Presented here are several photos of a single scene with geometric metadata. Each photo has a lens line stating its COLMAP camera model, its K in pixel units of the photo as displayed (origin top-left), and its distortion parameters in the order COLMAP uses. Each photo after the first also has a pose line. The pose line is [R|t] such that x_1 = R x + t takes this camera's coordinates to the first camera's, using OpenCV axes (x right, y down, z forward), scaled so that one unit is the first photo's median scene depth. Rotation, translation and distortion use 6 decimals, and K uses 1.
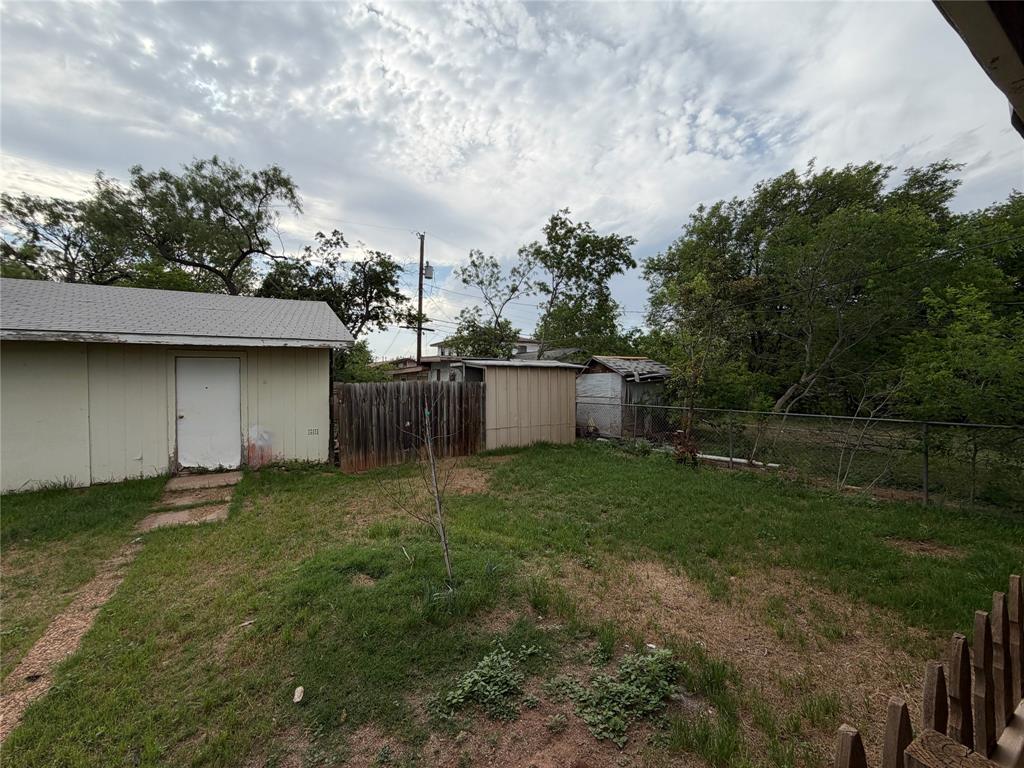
lens RADIAL K [[409.4, 0, 509.1], [0, 409.4, 388.4], [0, 0, 1]] dist [0.001220, -0.000052]
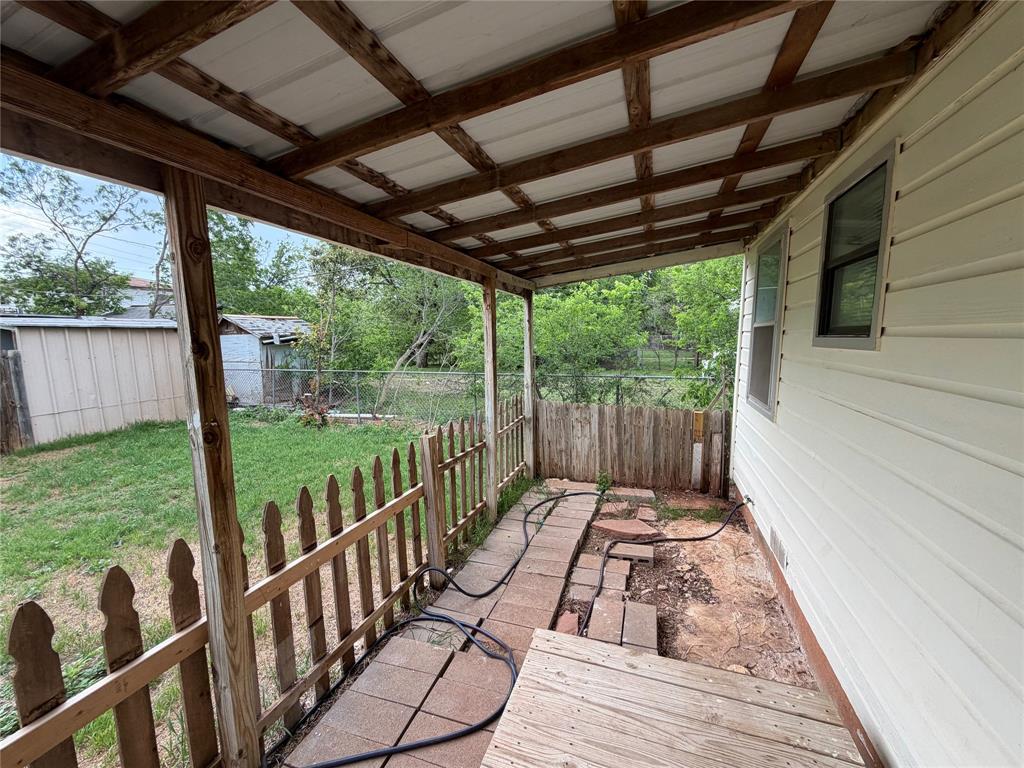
lens RADIAL K [[409.4, 0, 510.5], [0, 409.4, 390.9], [0, 0, 1]] dist [0.001220, -0.000052]
pose [[0.774620, -0.093576, 0.625466, 0.128283], [0.022197, 0.992406, 0.120983, -0.010958], [-0.632037, -0.079832, 0.770815, -0.067867]]
